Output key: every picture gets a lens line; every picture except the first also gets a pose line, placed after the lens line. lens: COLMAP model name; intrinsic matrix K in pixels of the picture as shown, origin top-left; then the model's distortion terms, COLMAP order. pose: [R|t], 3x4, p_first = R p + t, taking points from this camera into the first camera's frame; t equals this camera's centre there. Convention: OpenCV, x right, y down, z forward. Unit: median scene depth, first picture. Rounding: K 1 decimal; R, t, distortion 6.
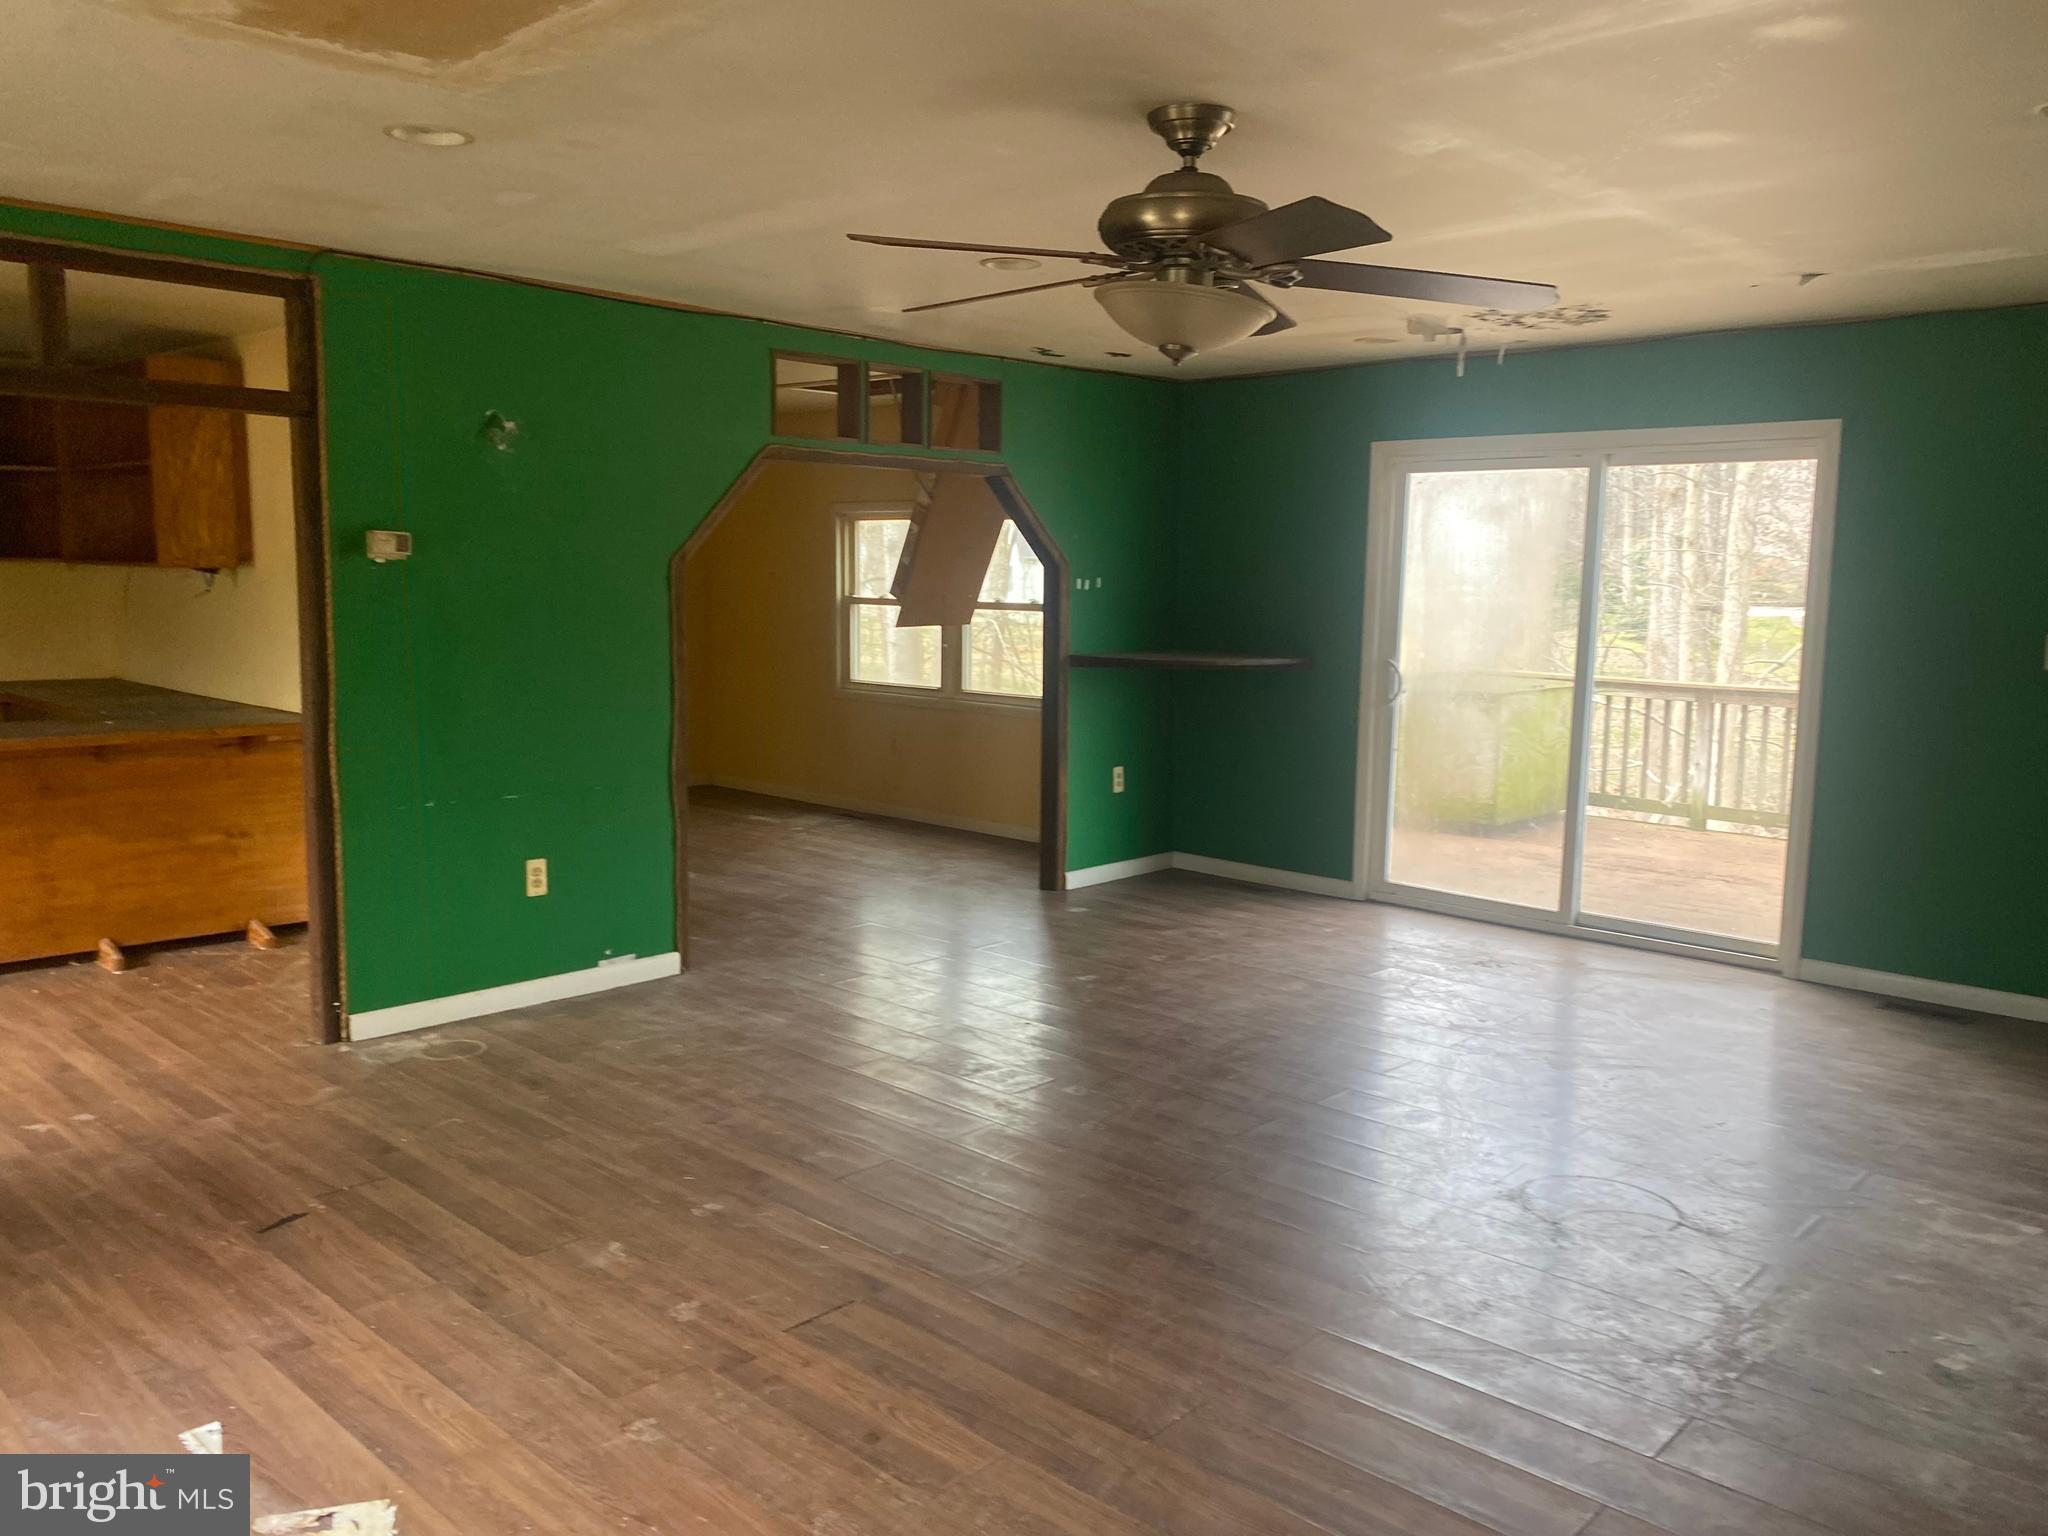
lens RADIAL K [[1562.9, 0, 1027.8], [0, 1562.9, 796.4], [0, 0, 1]] dist [0.004872, -0.005963]
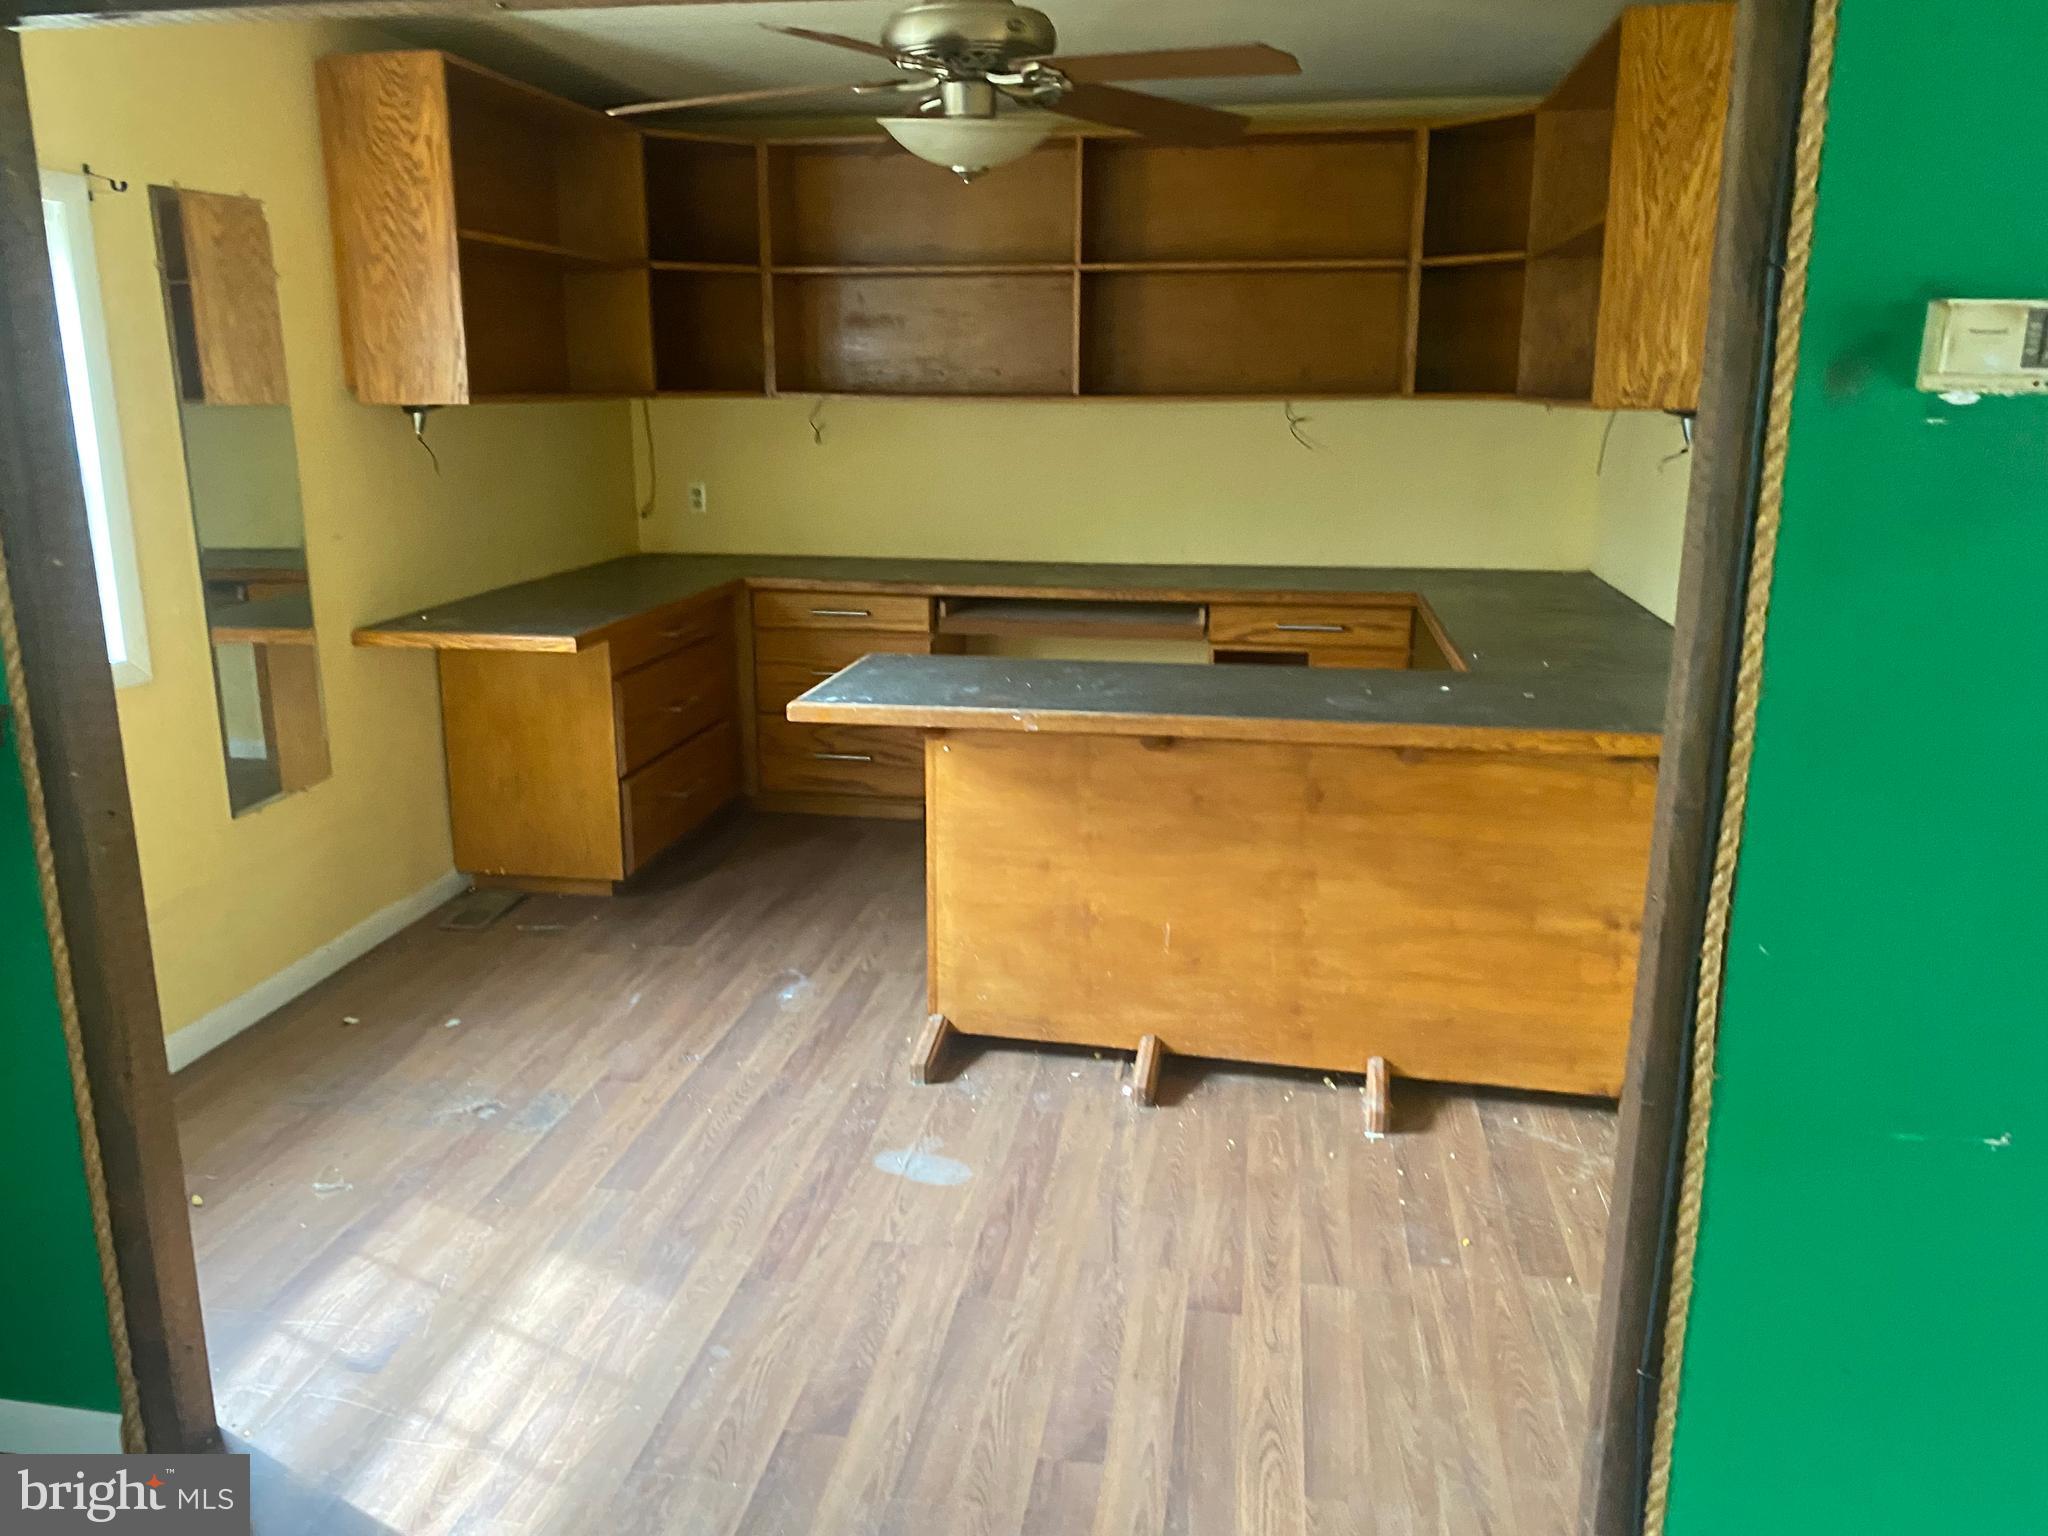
lens RADIAL K [[1541.5, 0, 1074.8], [0, 1541.5, 747.5], [0, 0, 1]] dist [0.032755, -0.010236]
pose [[0.579196, 0.173797, -0.796446, -0.239218], [-0.111045, 0.984723, 0.134127, -0.097027], [0.807589, 0.010755, 0.589647, 0.629273]]
